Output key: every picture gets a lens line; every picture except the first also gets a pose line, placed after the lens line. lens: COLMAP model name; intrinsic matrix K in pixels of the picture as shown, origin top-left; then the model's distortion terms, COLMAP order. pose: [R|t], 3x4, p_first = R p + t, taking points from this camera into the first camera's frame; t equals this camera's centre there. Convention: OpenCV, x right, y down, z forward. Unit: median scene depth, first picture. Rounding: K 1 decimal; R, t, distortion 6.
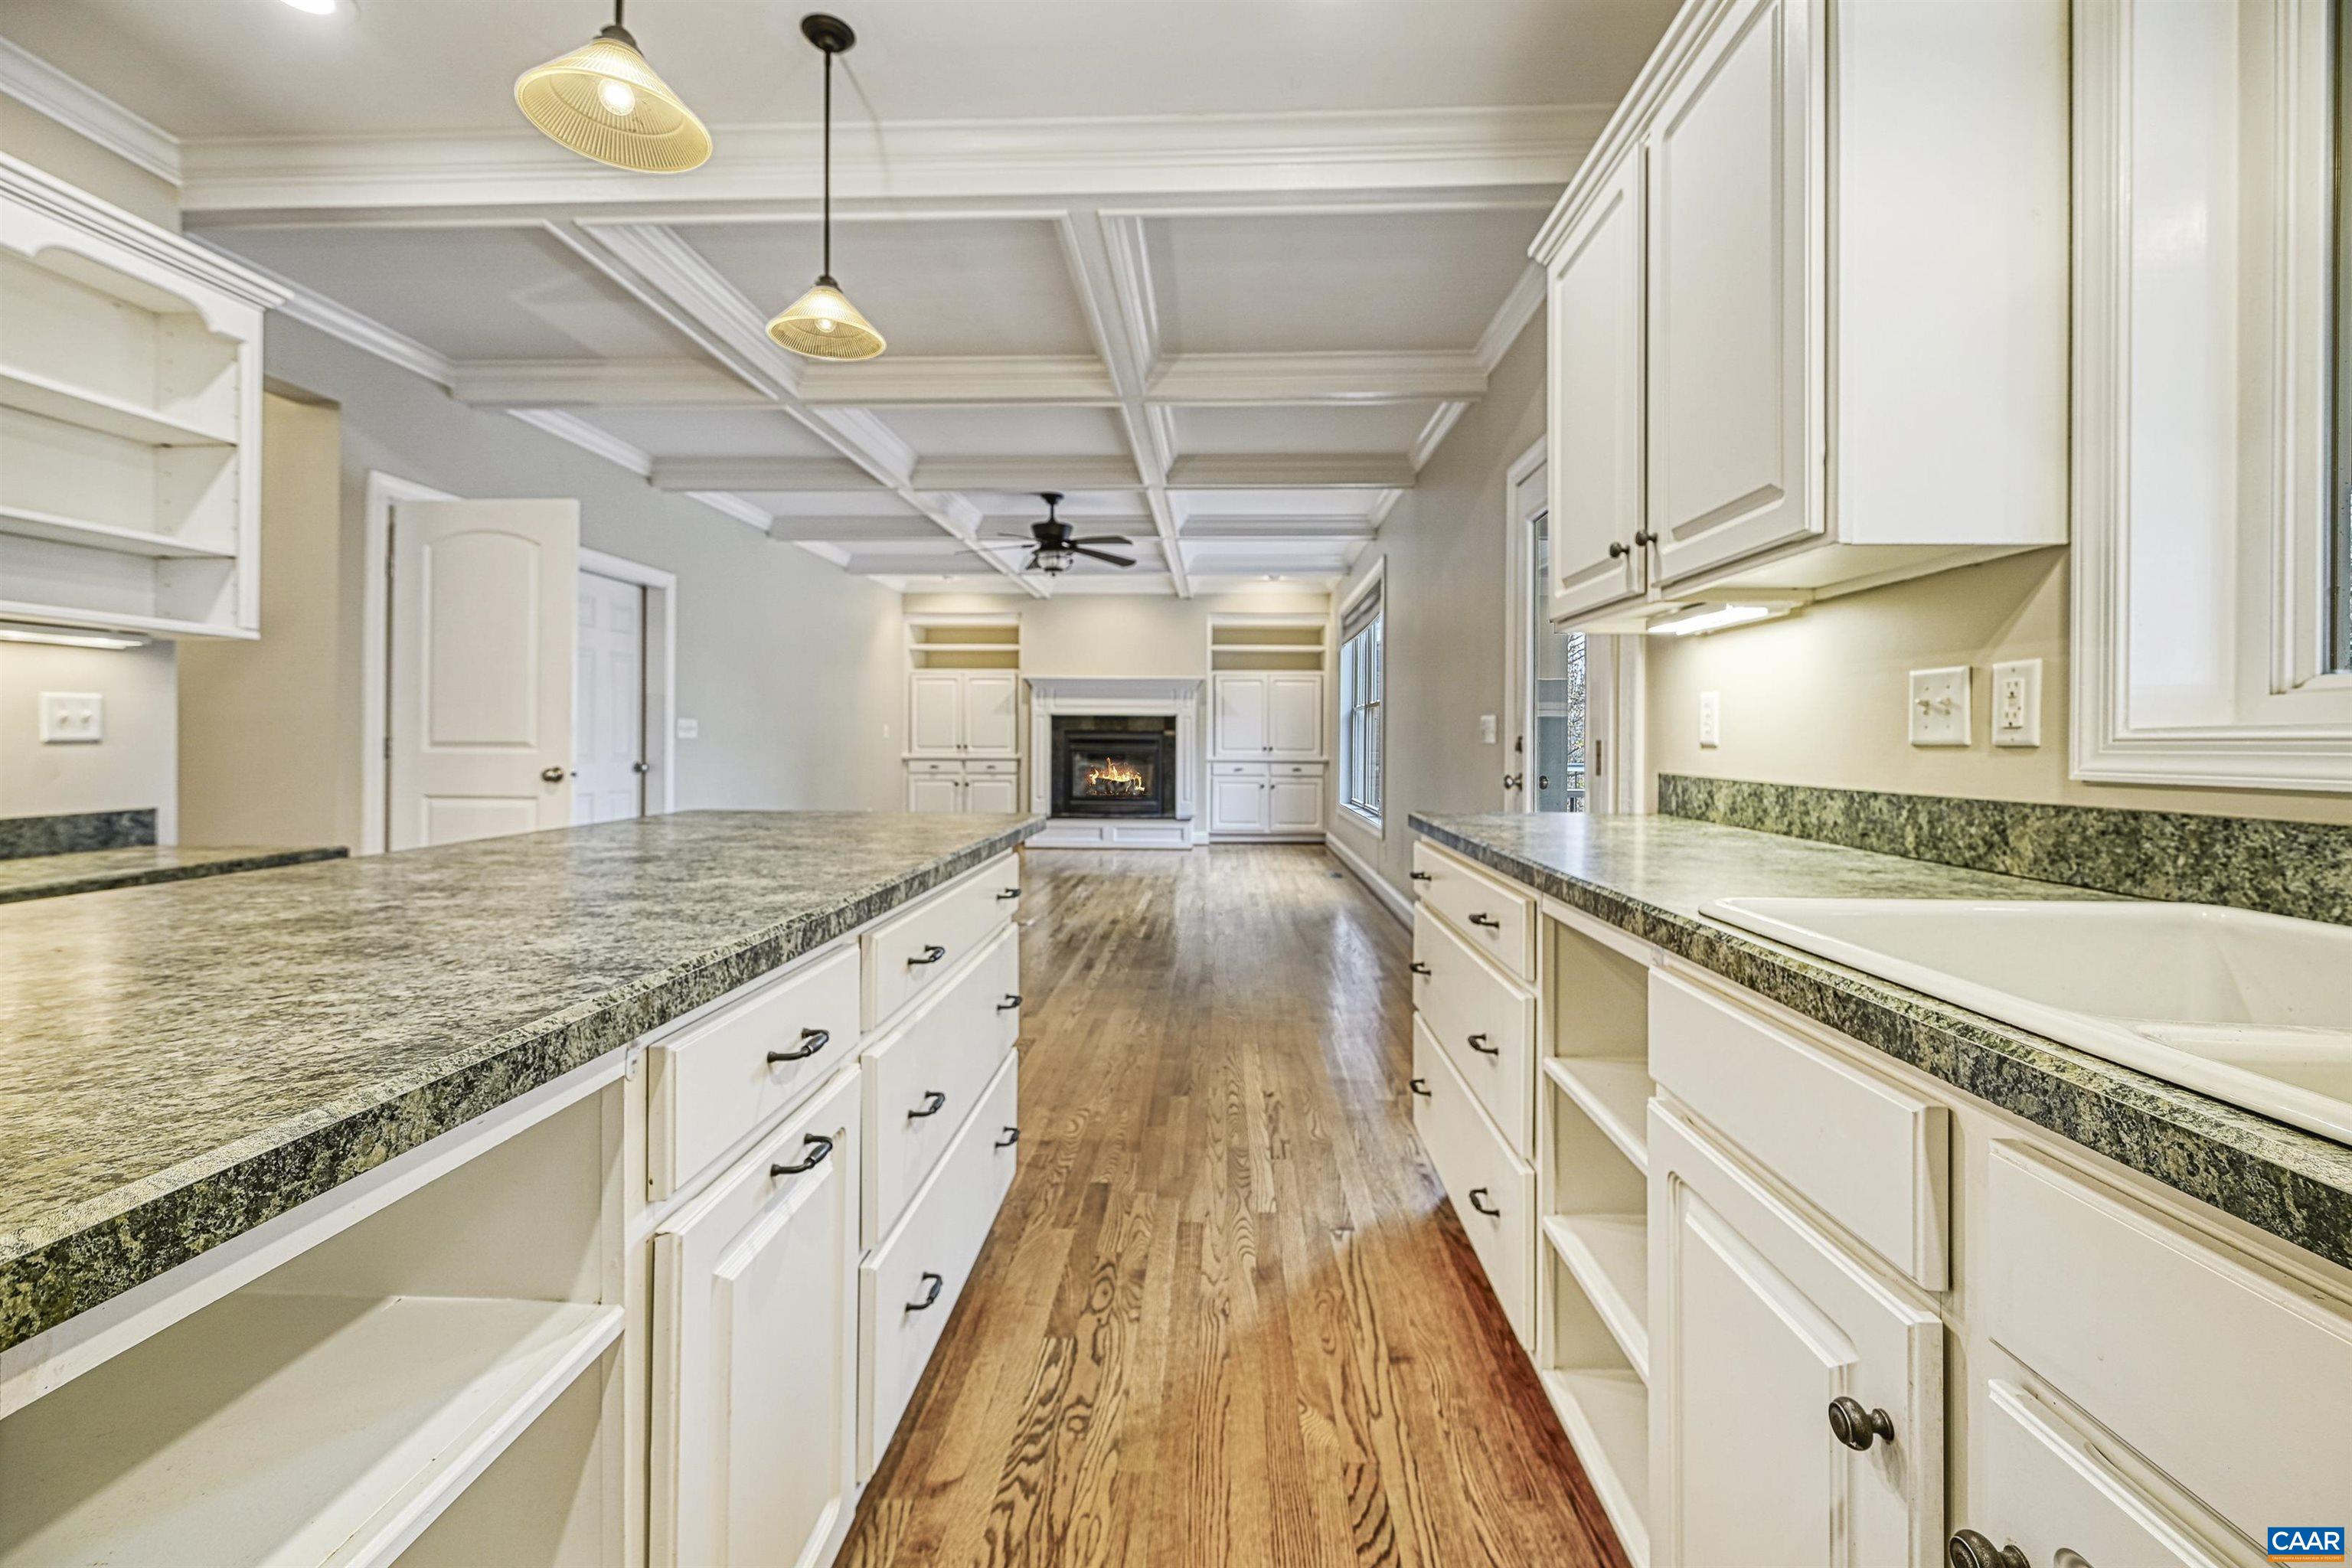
lens RADIAL K [[950.2, 0, 1187.0], [0, 950.2, 728.8], [0, 0, 1]] dist [-0.000984, 0.000760]
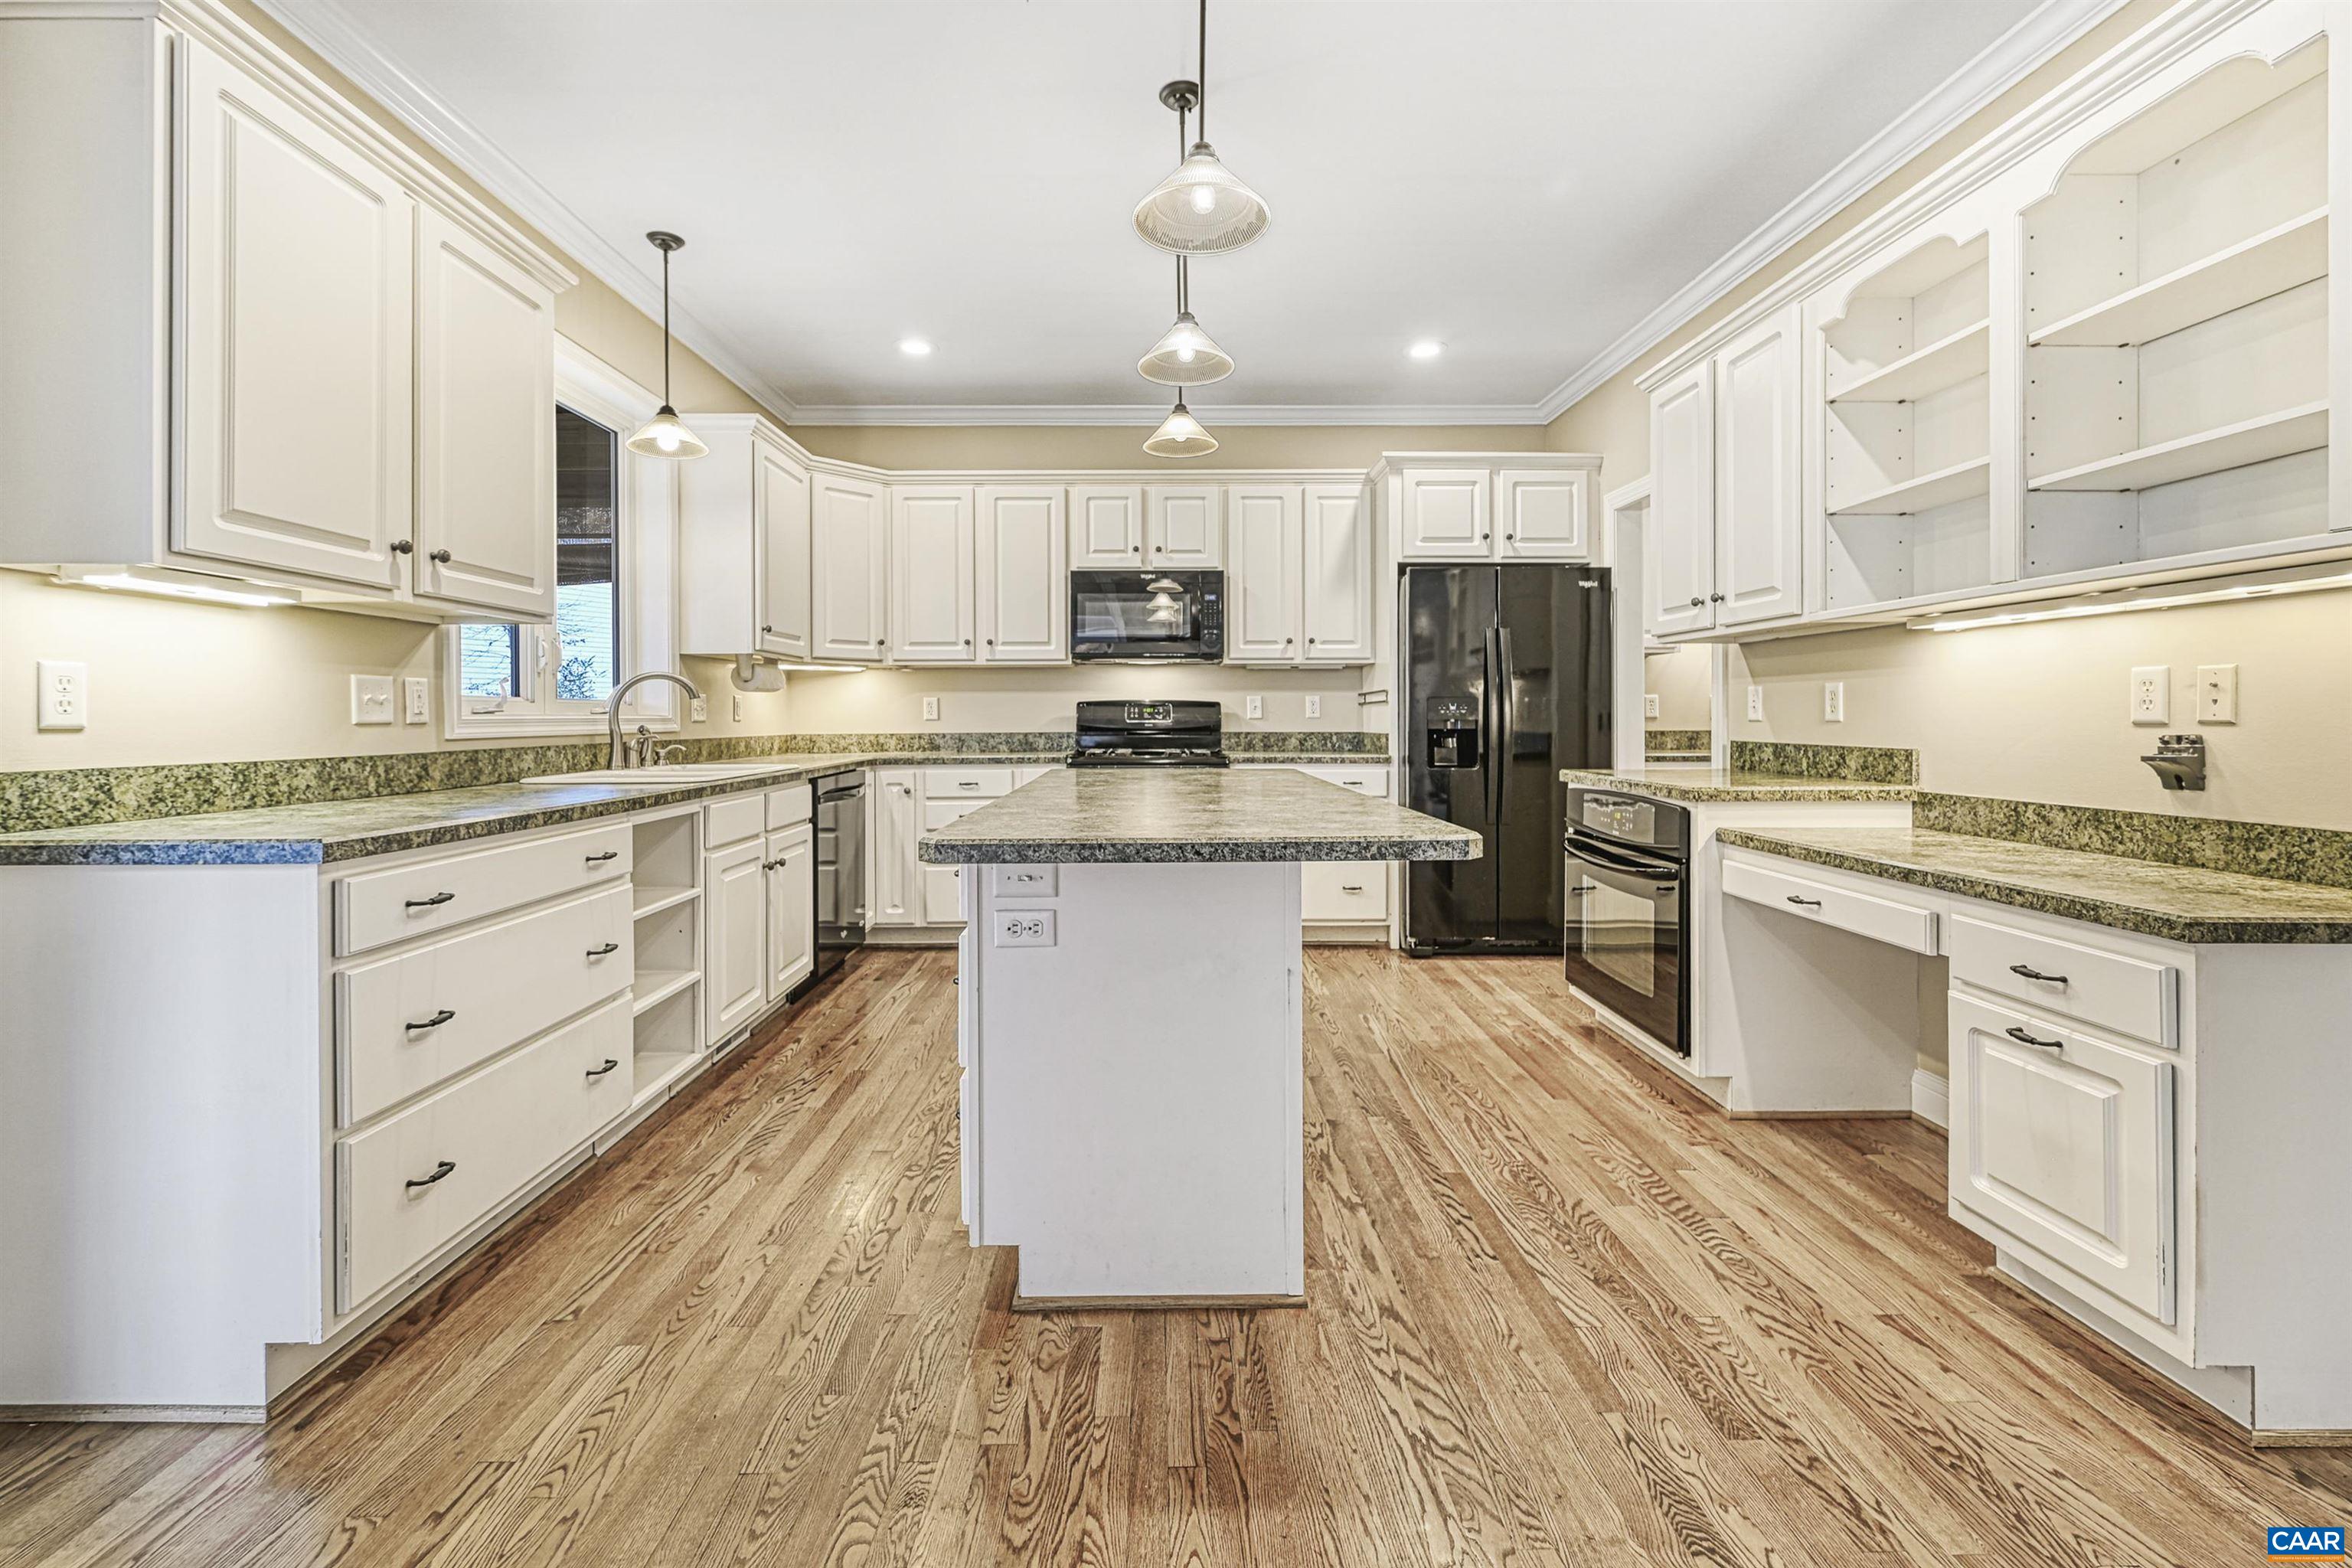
lens RADIAL K [[950.2, 0, 1146.8], [0, 950.2, 720.4], [0, 0, 1]] dist [-0.000984, 0.000760]
pose [[-0.999367, -0.000864, -0.035577, -0.074236], [-0.000590, 0.999970, -0.007697, 0.003861], [0.035583, -0.007672, -0.999337, 0.436277]]
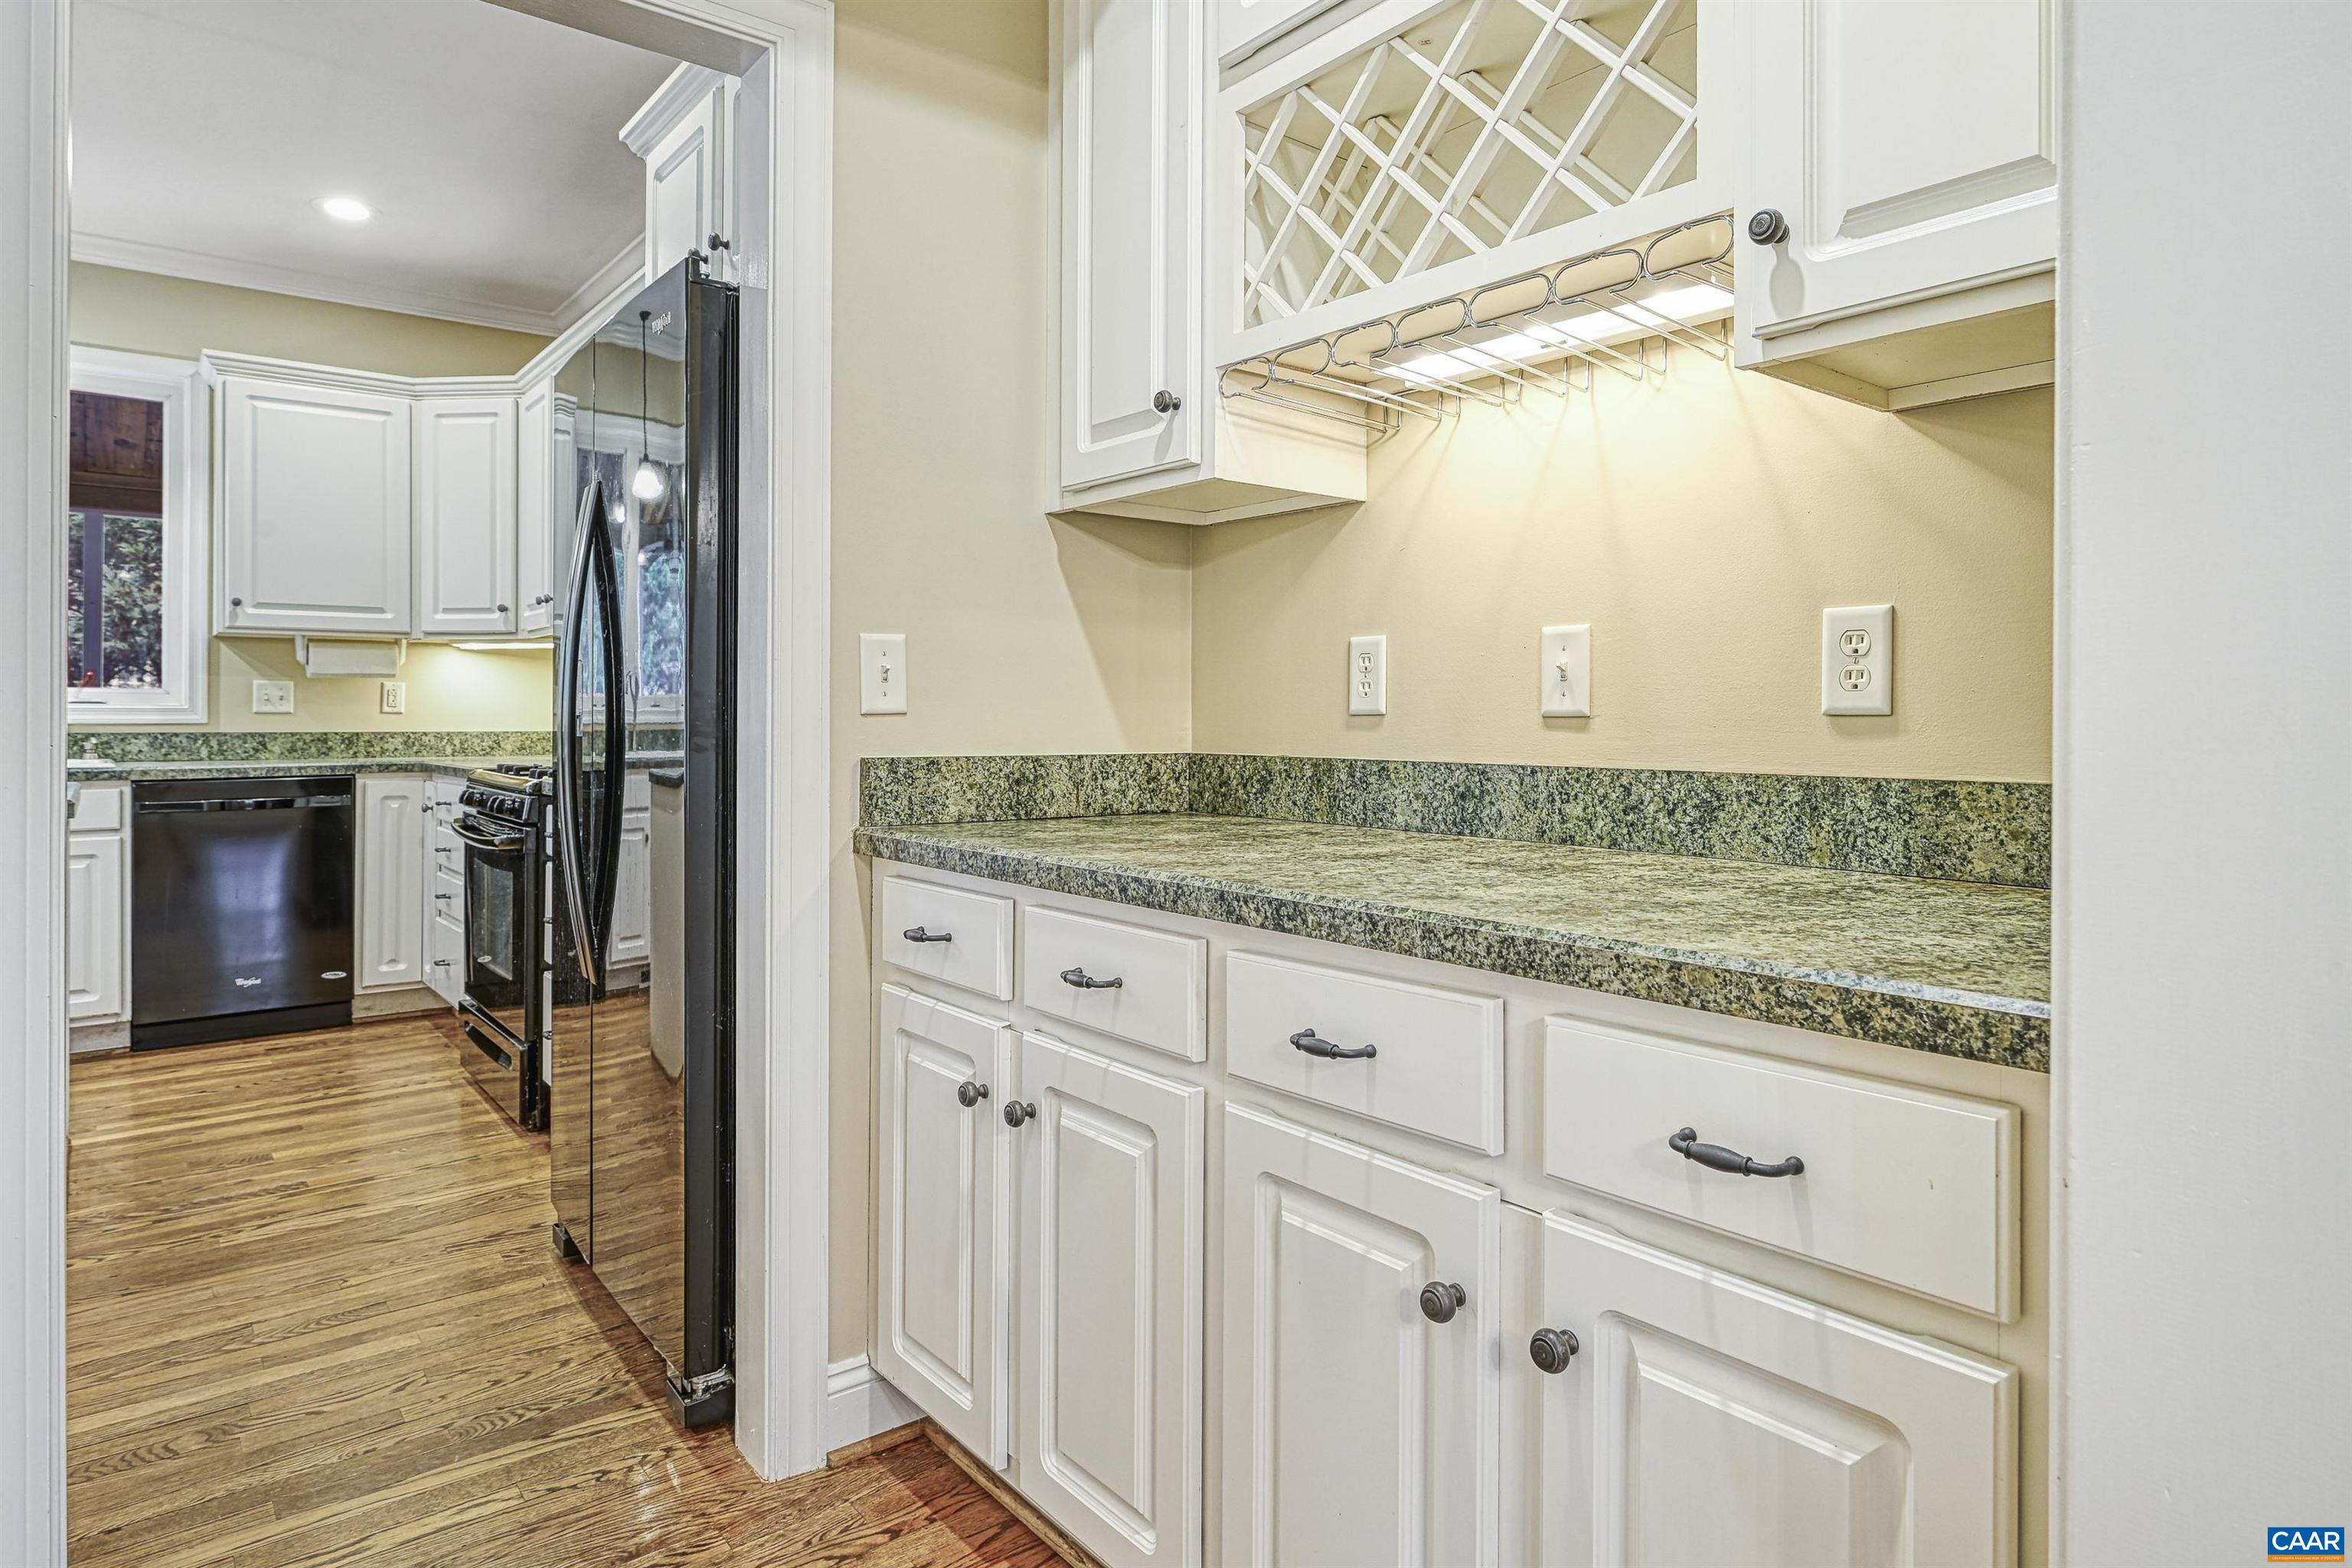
lens RADIAL K [[1324.6, 0, 1180.9], [0, 1324.6, 716.2], [0, 0, 1]] dist [-0.003537, -0.002591]
pose [[-0.655895, -0.007042, 0.754820, -0.558167], [-0.014051, 0.999897, -0.002881, -0.001377], [-0.754722, -0.012496, -0.655926, 0.047274]]
